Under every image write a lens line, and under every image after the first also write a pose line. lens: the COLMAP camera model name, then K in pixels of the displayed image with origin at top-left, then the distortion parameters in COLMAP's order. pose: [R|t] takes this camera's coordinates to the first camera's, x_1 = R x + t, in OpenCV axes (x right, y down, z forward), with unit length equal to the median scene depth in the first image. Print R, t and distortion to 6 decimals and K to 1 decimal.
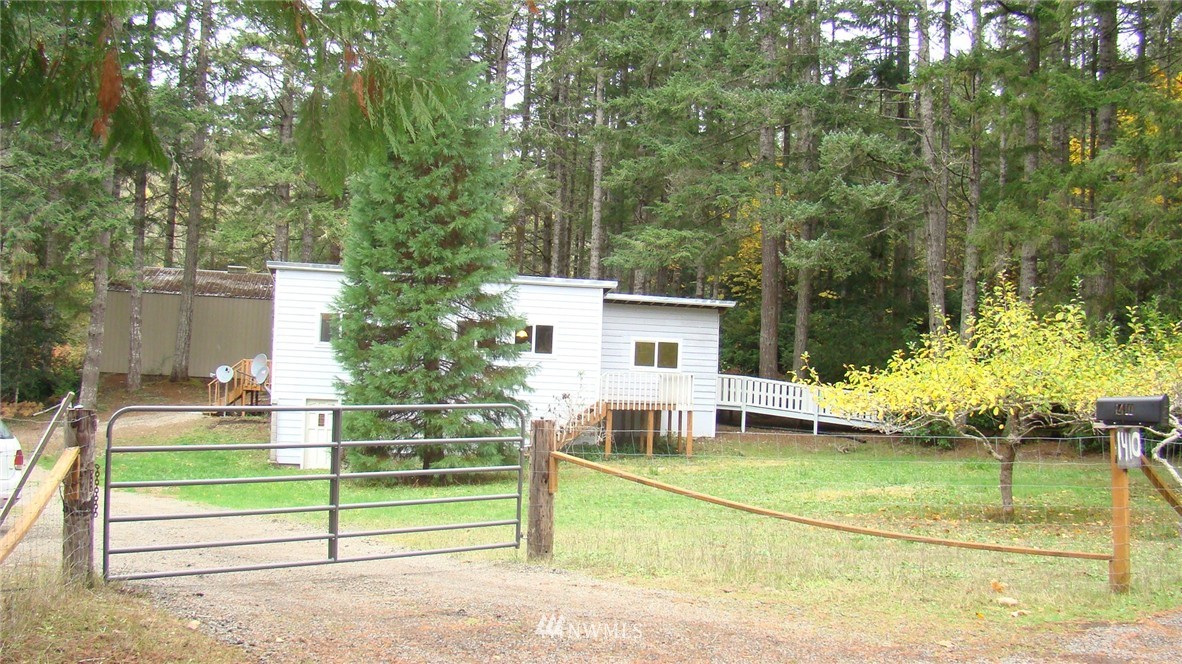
lens RADIAL K [[1107.8, 0, 591.0], [0, 1107.8, 332.0], [0, 0, 1]] dist [-0.196081, 0.163231]
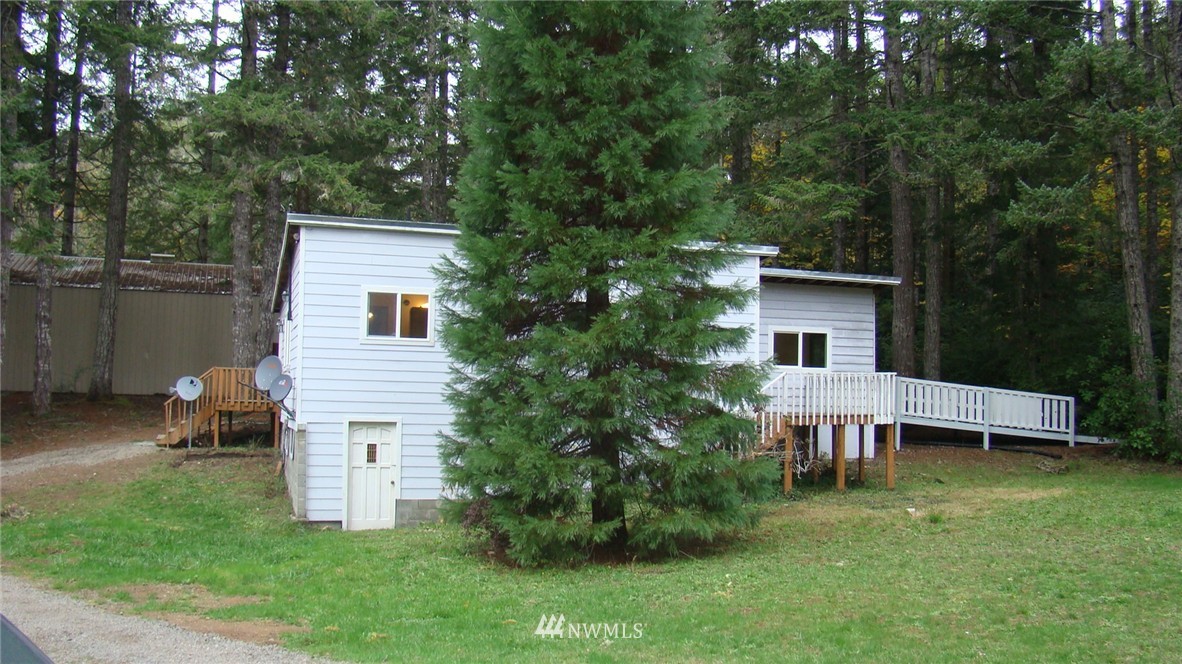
lens RADIAL K [[1107.8, 0, 591.0], [0, 1107.8, 332.0], [0, 0, 1]] dist [-0.196081, 0.163231]
pose [[0.993094, -0.014516, 0.116421, -0.165345], [0.015679, 0.999836, -0.009079, 0.012946], [-0.116270, 0.010842, 0.993158, 0.279095]]
